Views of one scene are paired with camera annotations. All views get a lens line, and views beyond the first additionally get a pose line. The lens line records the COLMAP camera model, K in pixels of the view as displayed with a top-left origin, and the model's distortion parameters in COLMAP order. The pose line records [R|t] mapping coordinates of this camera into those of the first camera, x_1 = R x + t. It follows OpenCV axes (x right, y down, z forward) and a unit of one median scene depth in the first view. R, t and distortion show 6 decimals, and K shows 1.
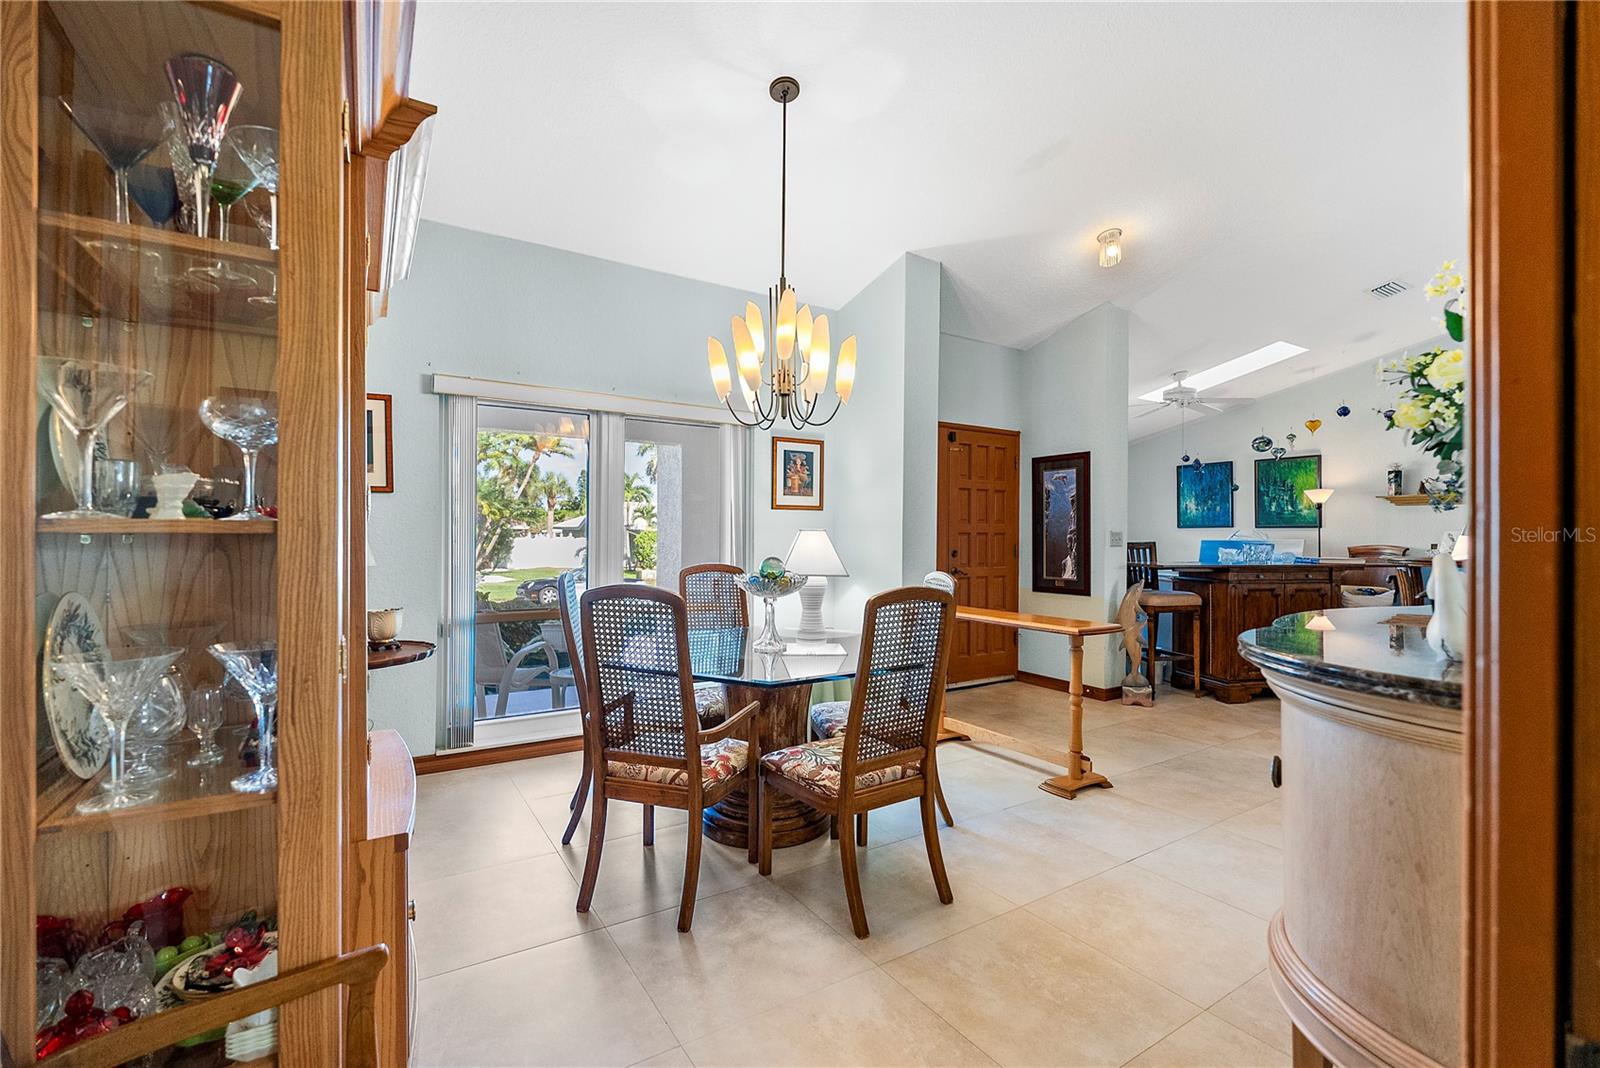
lens RADIAL K [[709.6, 0, 795.1], [0, 709.6, 534.6], [0, 0, 1]] dist [-0.004529, 0.000839]
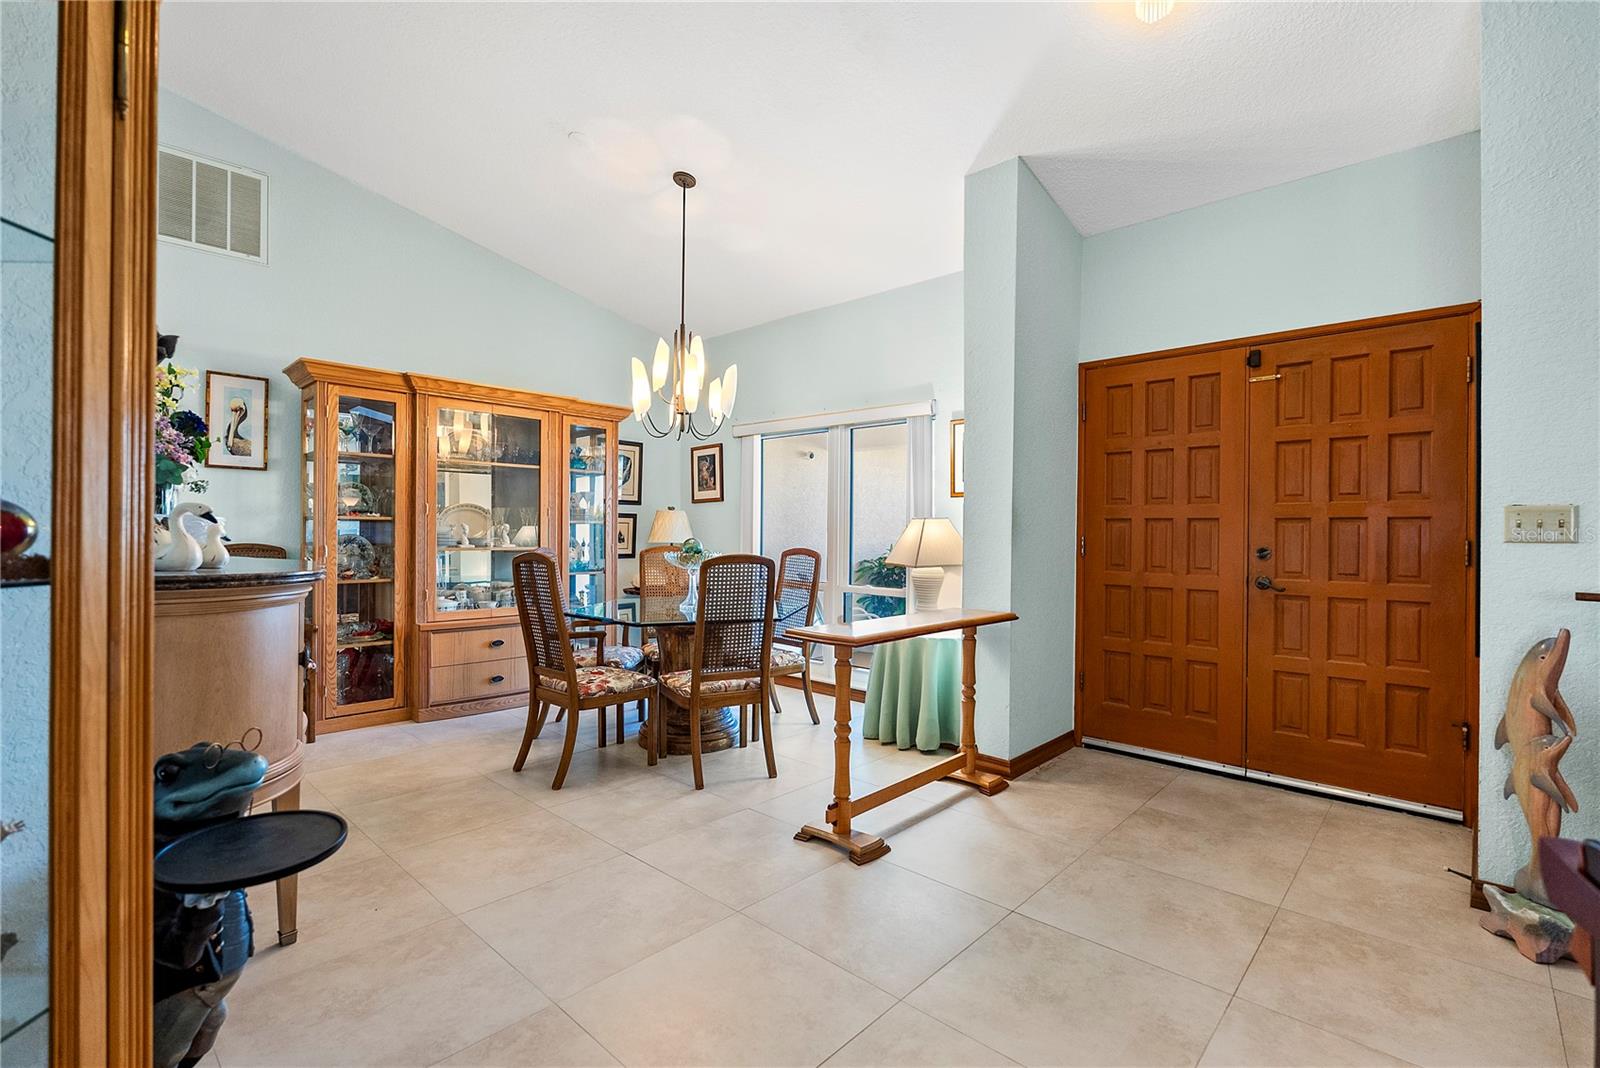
lens RADIAL K [[709.6, 0, 793.4], [0, 709.6, 534.2], [0, 0, 1]] dist [-0.004529, 0.000839]
pose [[0.244789, 0.000215, -0.969576, 1.276806], [-0.001156, 0.999999, -0.000071, 0.021855], [0.969576, 0.001138, 0.244789, 0.856981]]
